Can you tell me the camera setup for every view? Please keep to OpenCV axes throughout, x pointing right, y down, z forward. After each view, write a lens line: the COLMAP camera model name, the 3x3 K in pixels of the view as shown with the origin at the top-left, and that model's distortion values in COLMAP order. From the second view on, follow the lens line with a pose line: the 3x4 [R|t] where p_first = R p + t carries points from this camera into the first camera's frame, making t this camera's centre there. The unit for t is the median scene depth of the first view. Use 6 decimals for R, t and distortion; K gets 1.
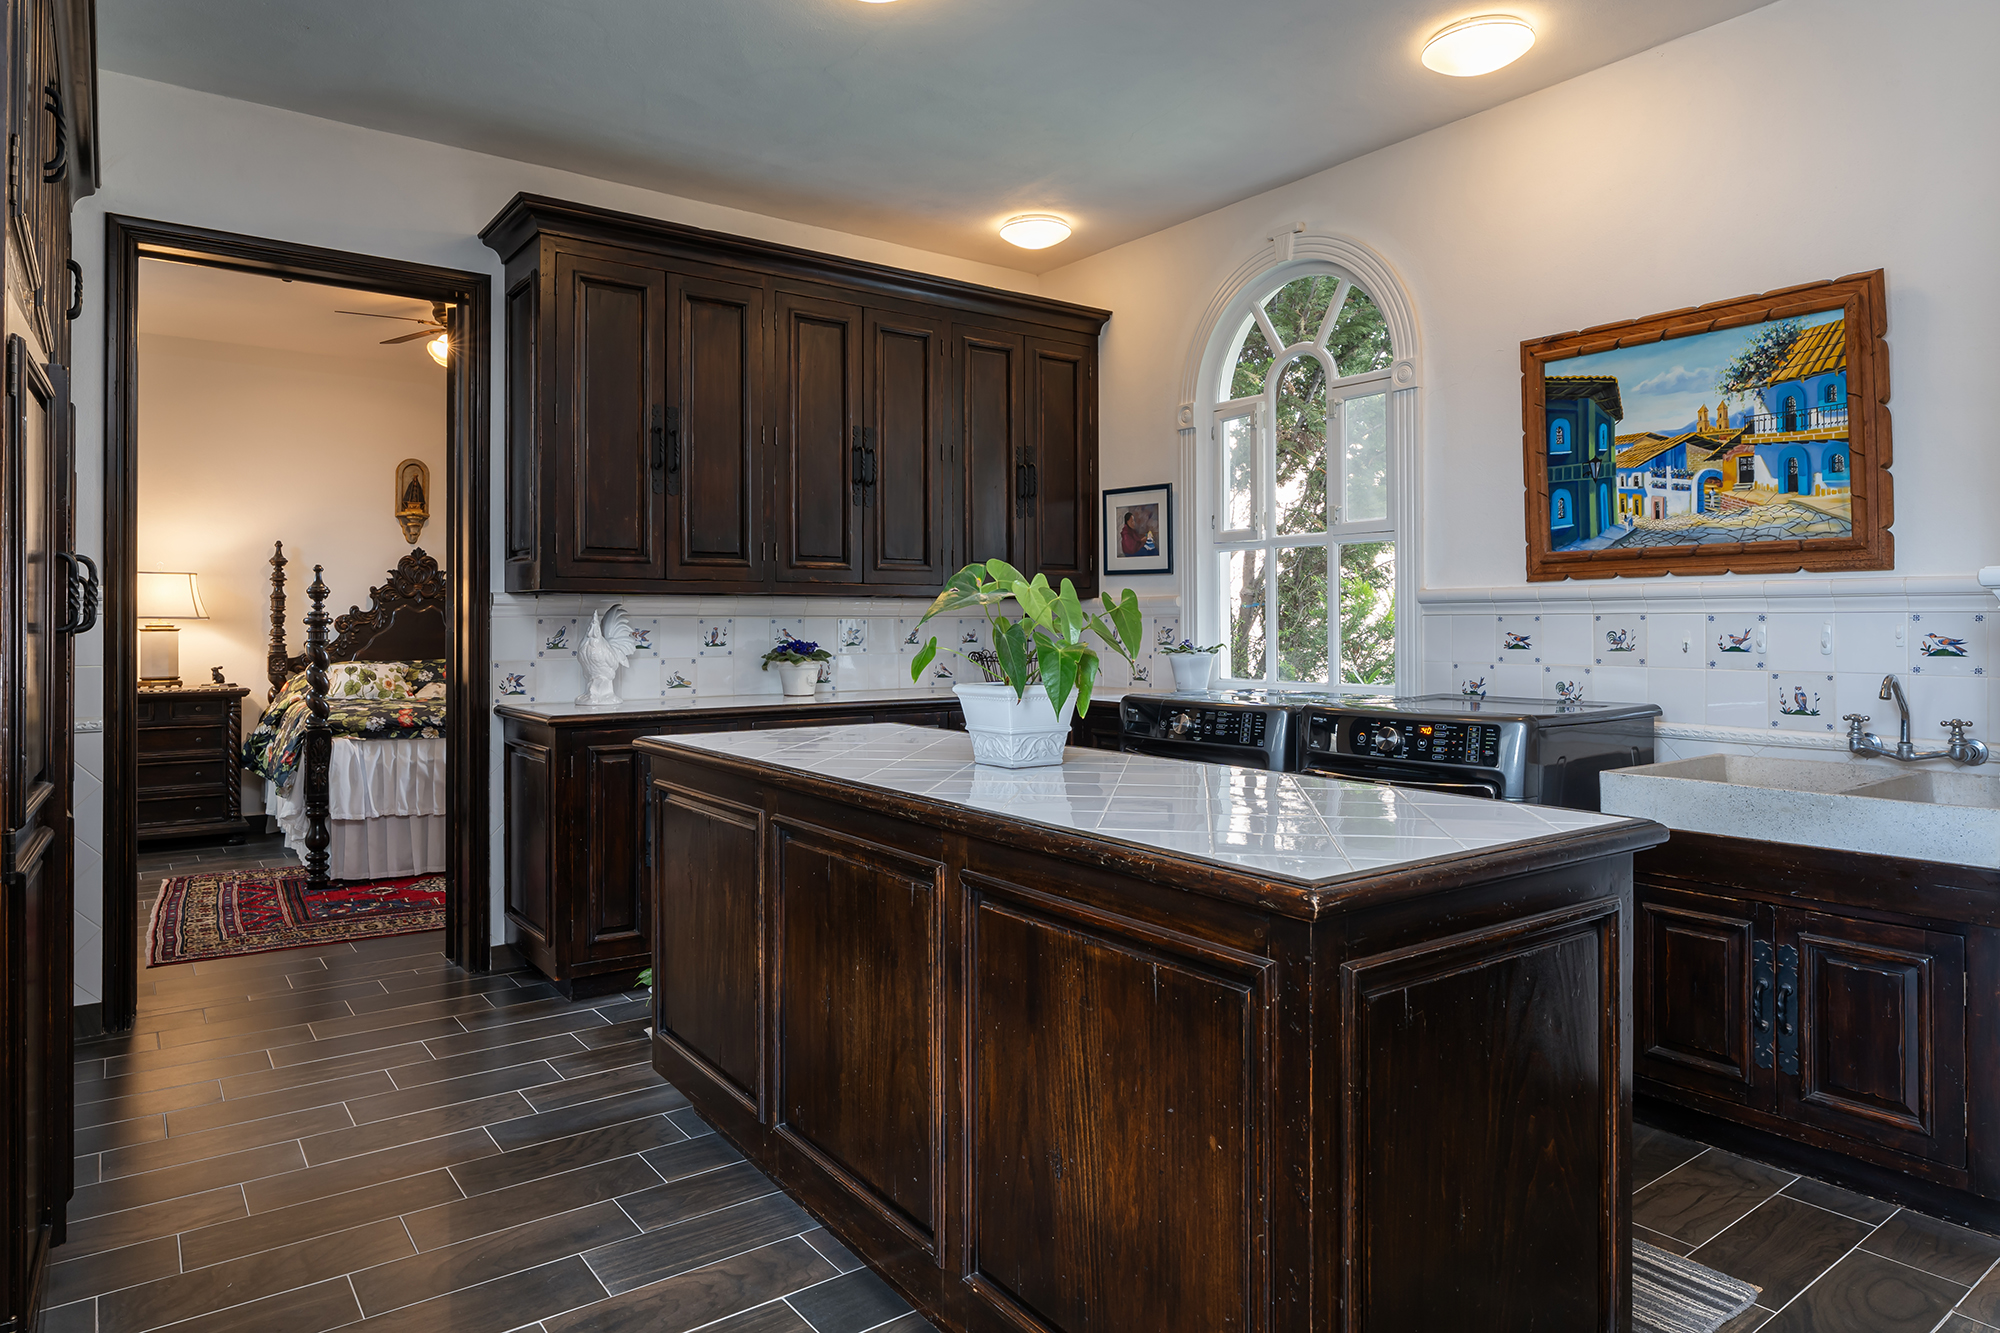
lens RADIAL K [[1191.0, 0, 1000.5], [0, 1191.0, 617.6], [0, 0, 1]] dist [-0.006431, 0.000182]
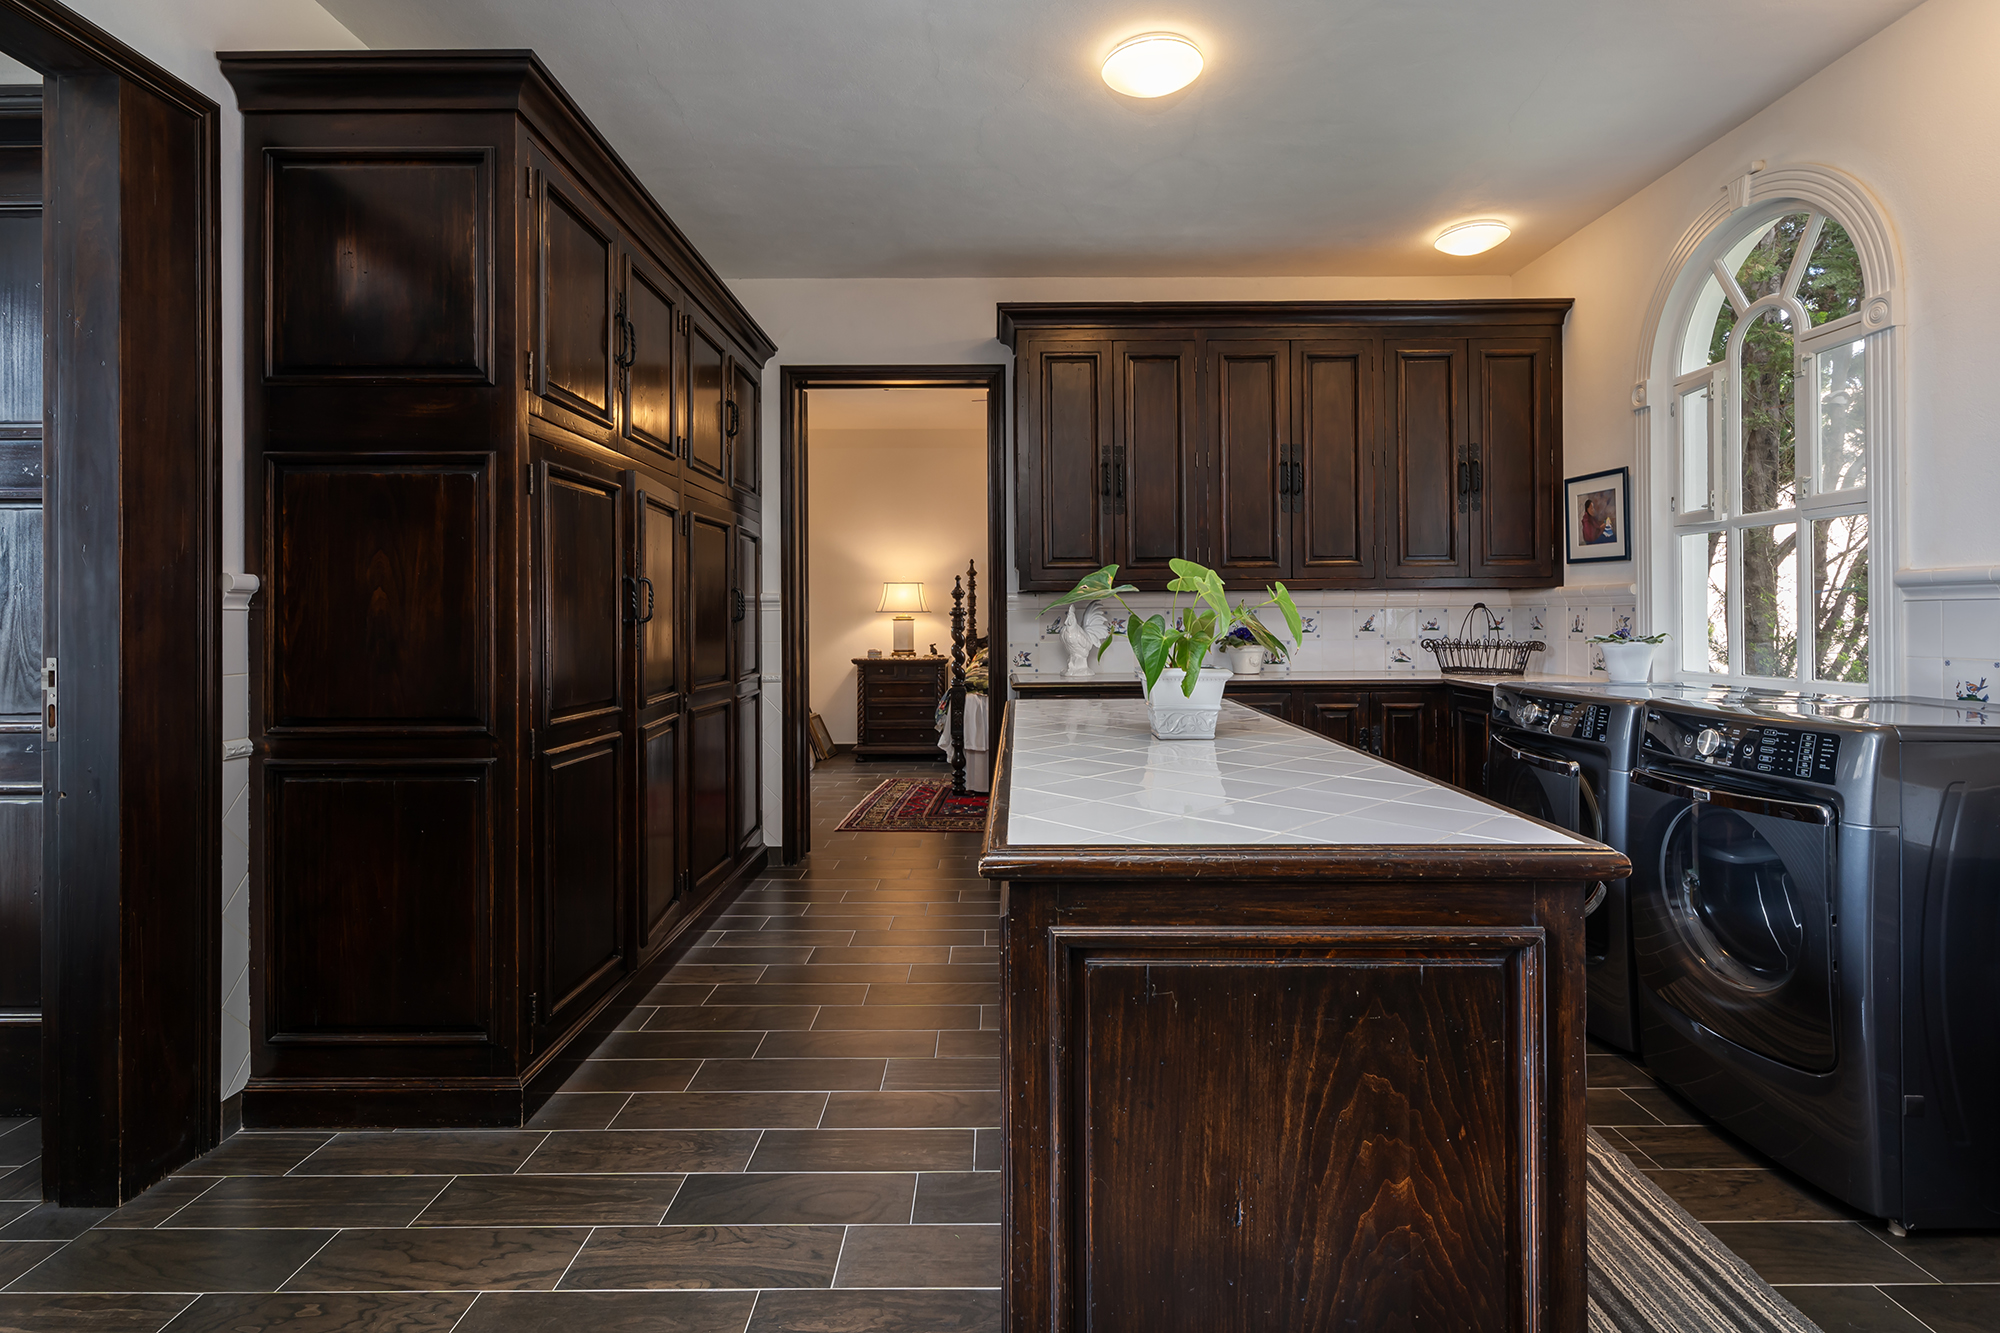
lens RADIAL K [[973.1, 0, 1004.6], [0, 973.1, 619.9], [0, 0, 1]] dist [-0.019574, 0.028852]
pose [[0.808837, -0.001072, -0.588032, 0.196703], [0.008110, 0.999924, 0.009333, -0.000037], [0.587977, -0.012317, 0.808784, 0.065074]]
